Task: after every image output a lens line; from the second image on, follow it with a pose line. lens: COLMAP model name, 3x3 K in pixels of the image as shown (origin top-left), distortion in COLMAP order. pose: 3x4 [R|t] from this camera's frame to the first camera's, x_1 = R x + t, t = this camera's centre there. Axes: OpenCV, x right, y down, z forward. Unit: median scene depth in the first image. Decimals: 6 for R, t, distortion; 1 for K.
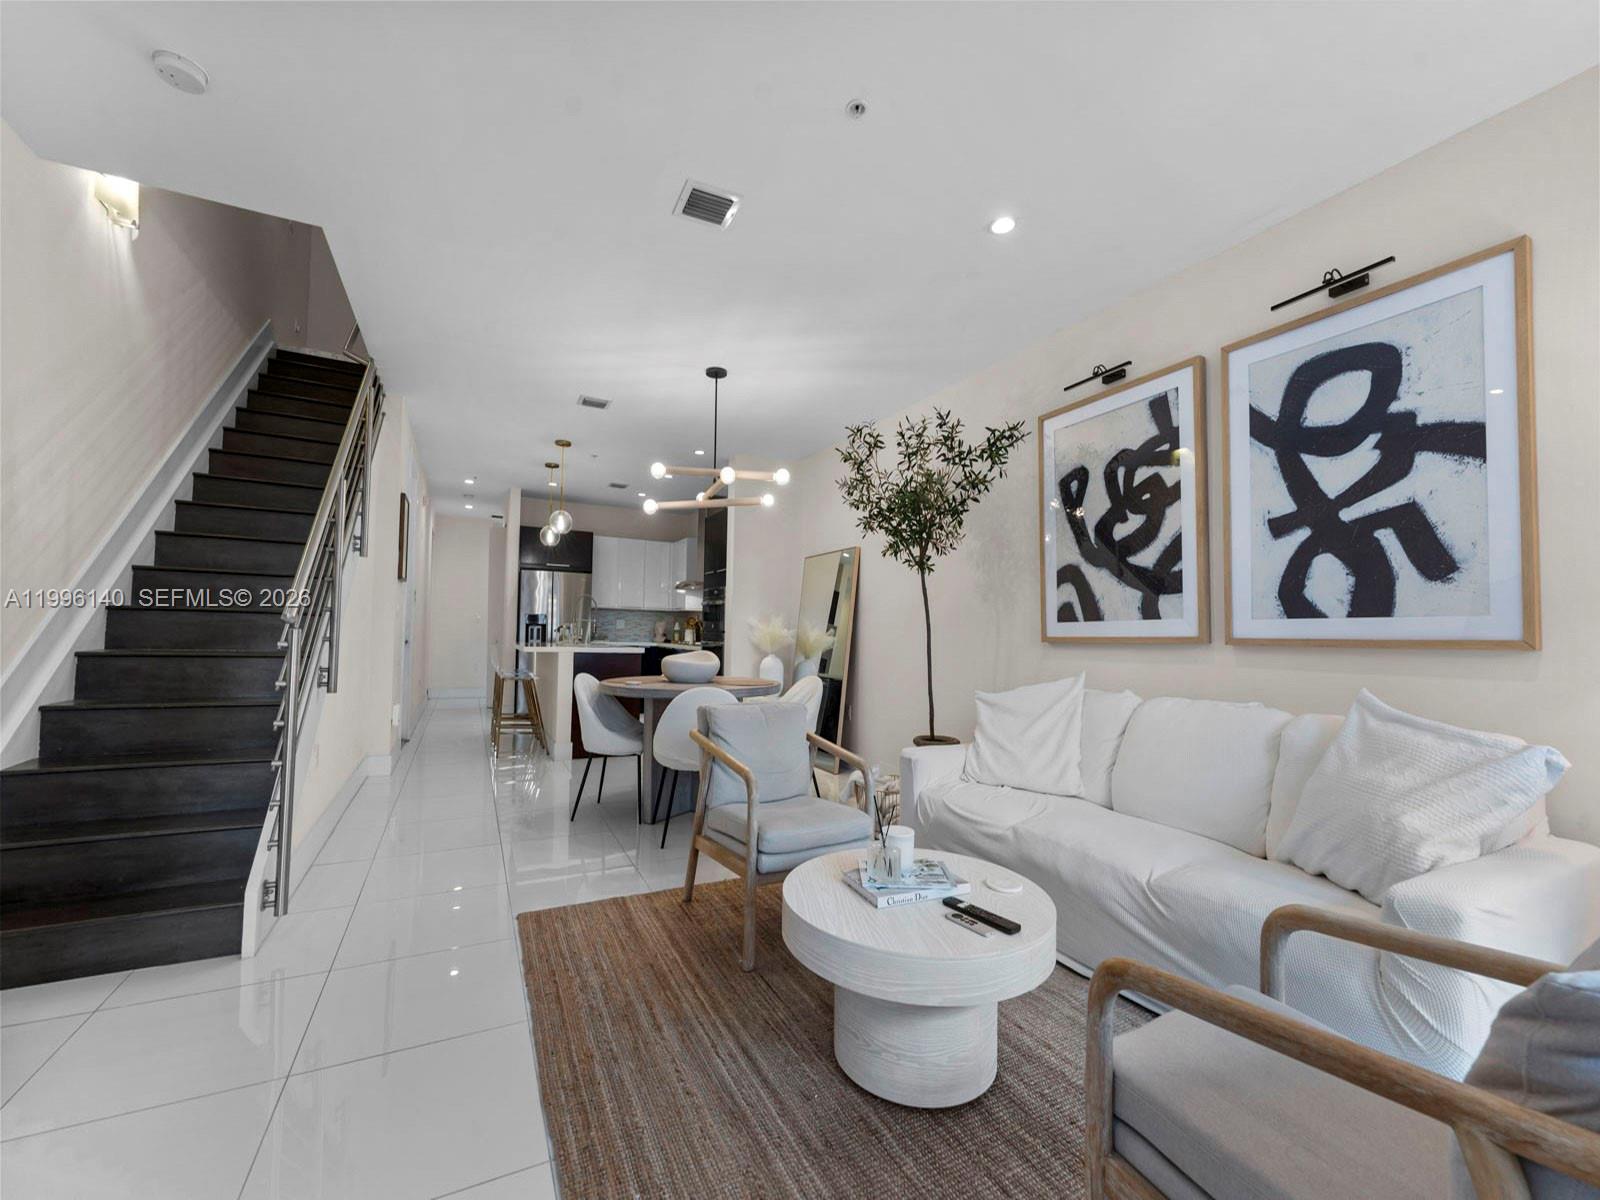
lens RADIAL K [[646.6, 0, 793.7], [0, 646.6, 616.2], [0, 0, 1]] dist [0.001299, -0.000872]
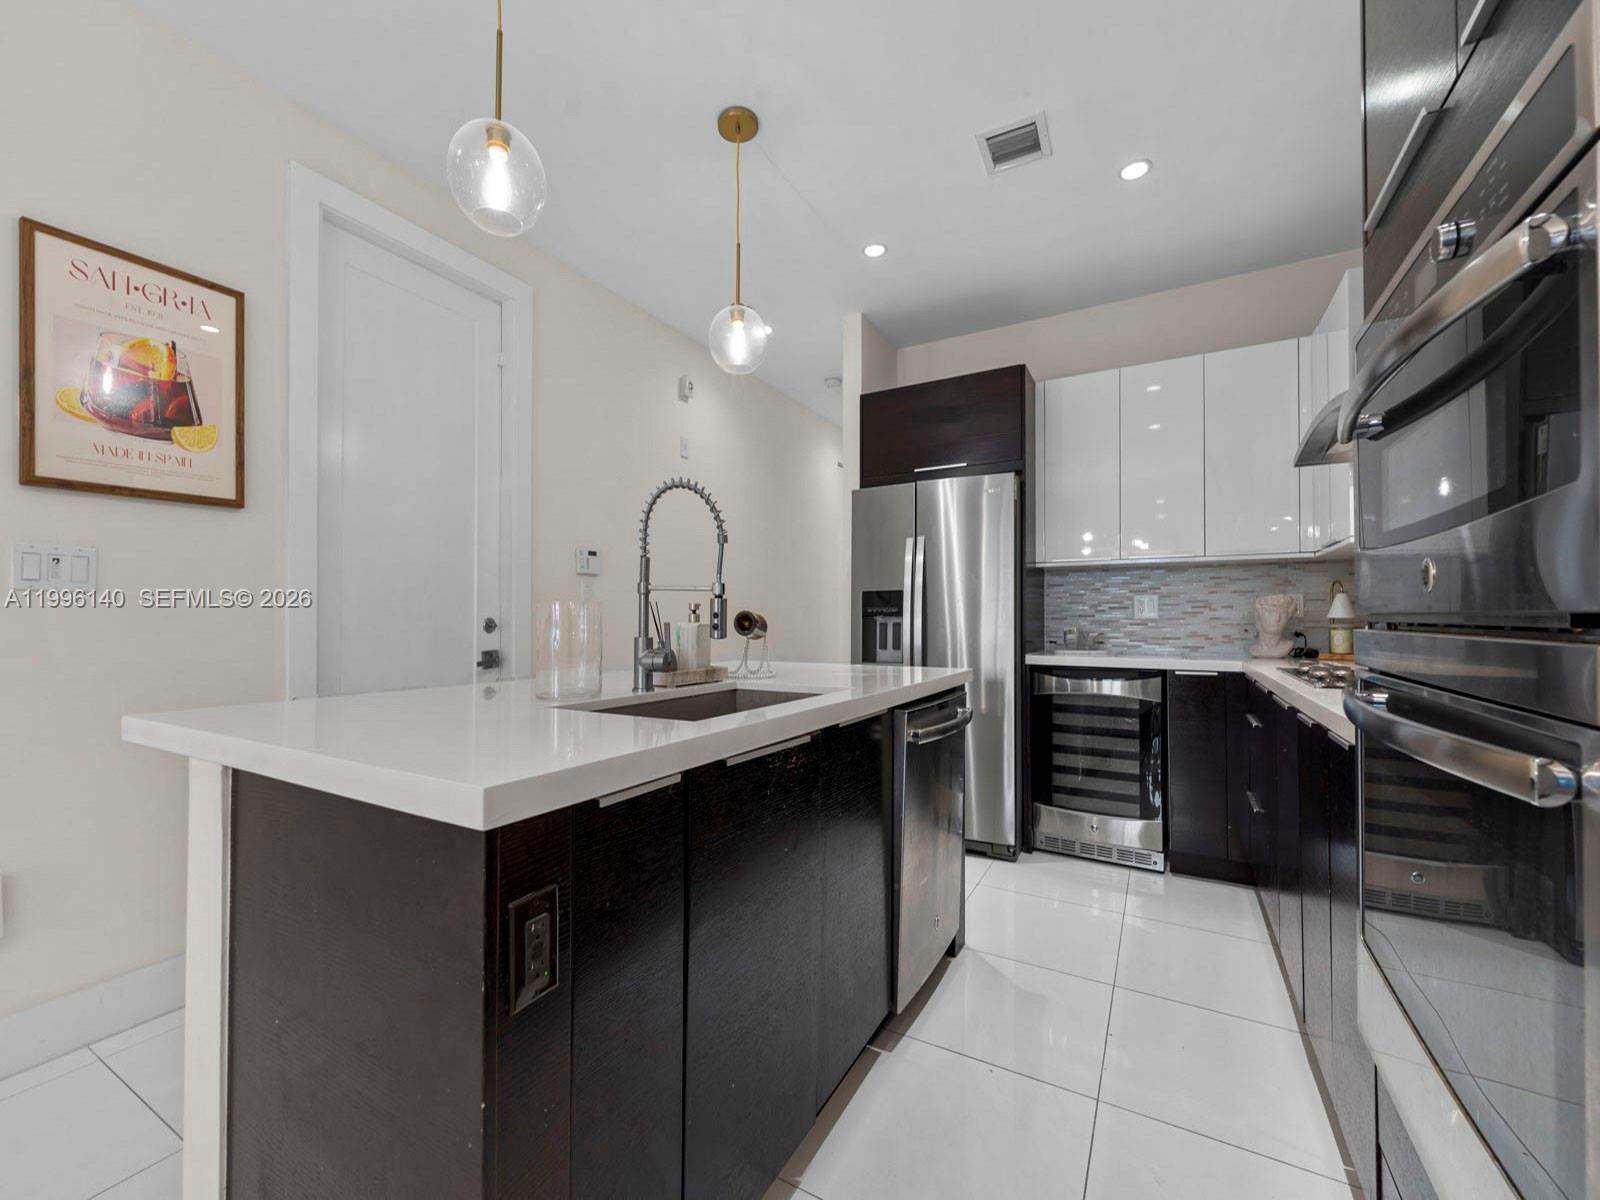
lens RADIAL K [[646.6, 0, 799.5], [0, 646.6, 615.0], [0, 0, 1]] dist [0.001299, -0.000872]
pose [[0.552579, -0.029853, -0.832926, -0.215506], [0.035664, 0.999290, -0.012156, 0.045928], [0.832697, -0.022988, 0.553251, 1.972699]]
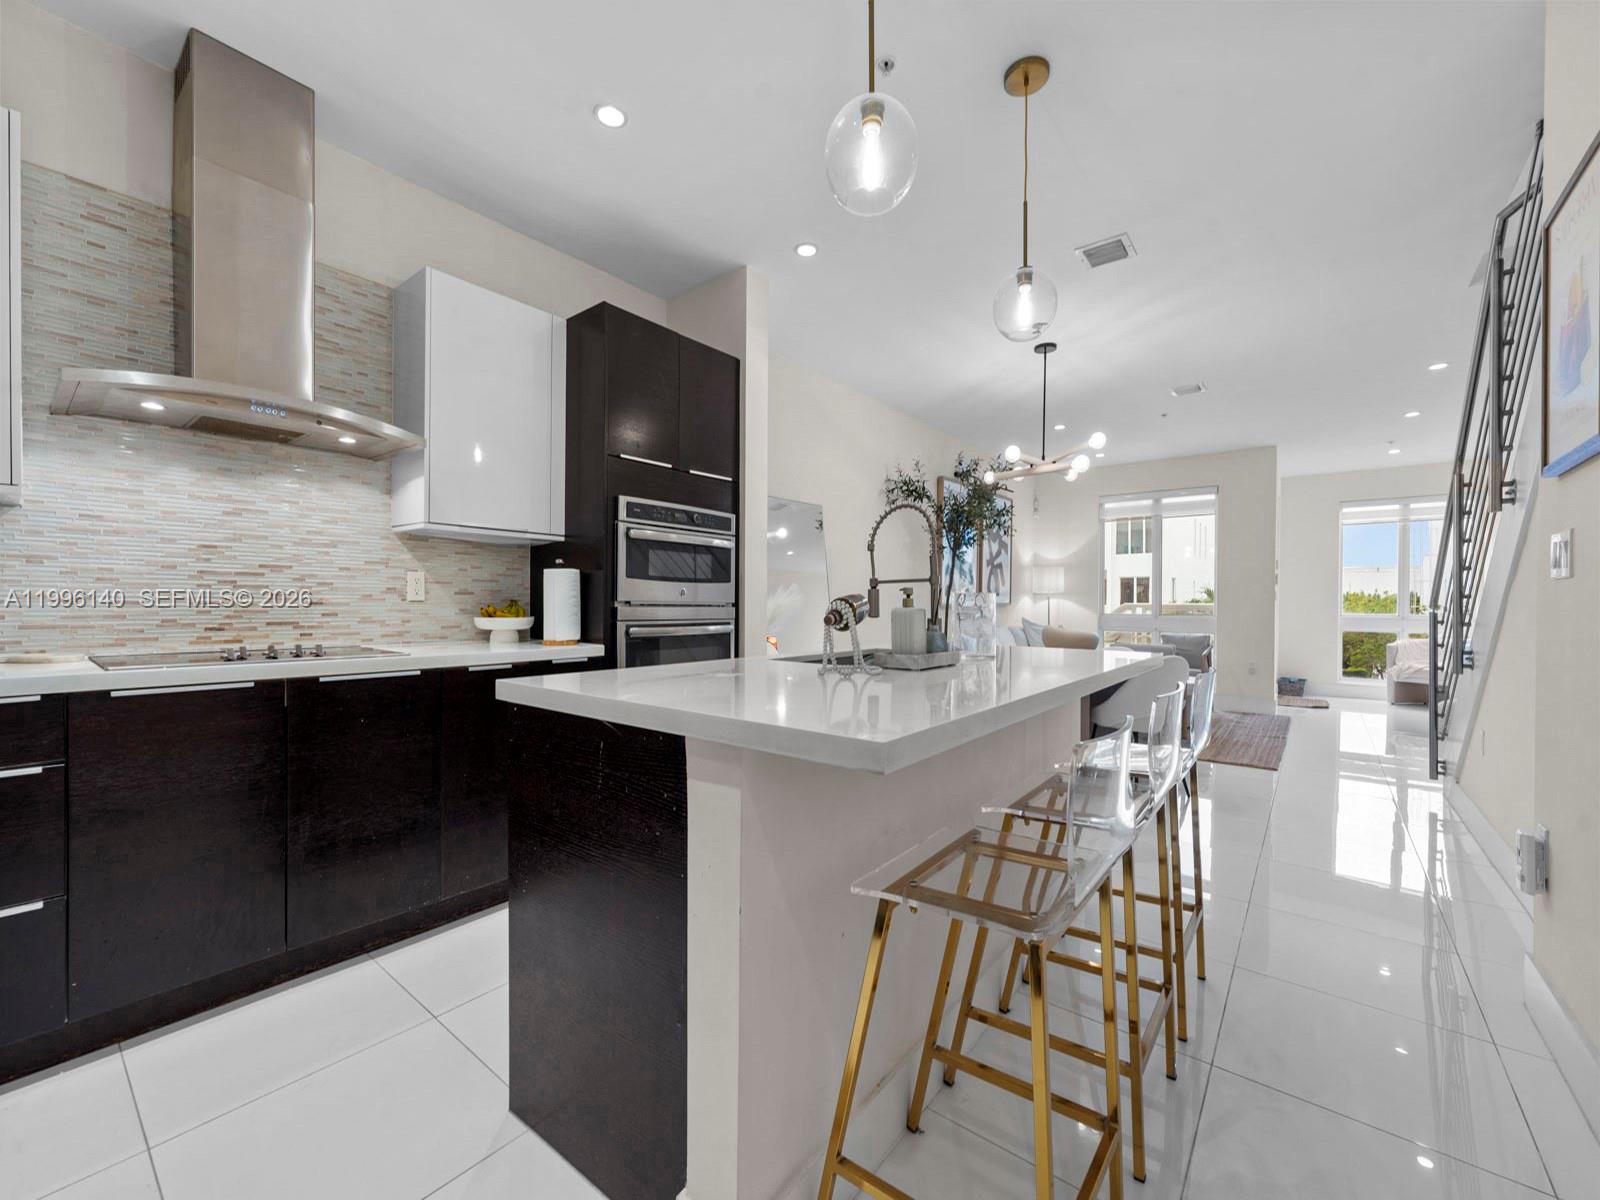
lens RADIAL K [[646.6, 0, 793.5], [0, 646.6, 604.7], [0, 0, 1]] dist [0.001299, -0.000872]
pose [[-0.410274, -0.028892, 0.911505, -1.300045], [-0.040405, 0.999092, 0.013481, 0.033748], [-0.911067, -0.031298, -0.411069, 2.580897]]
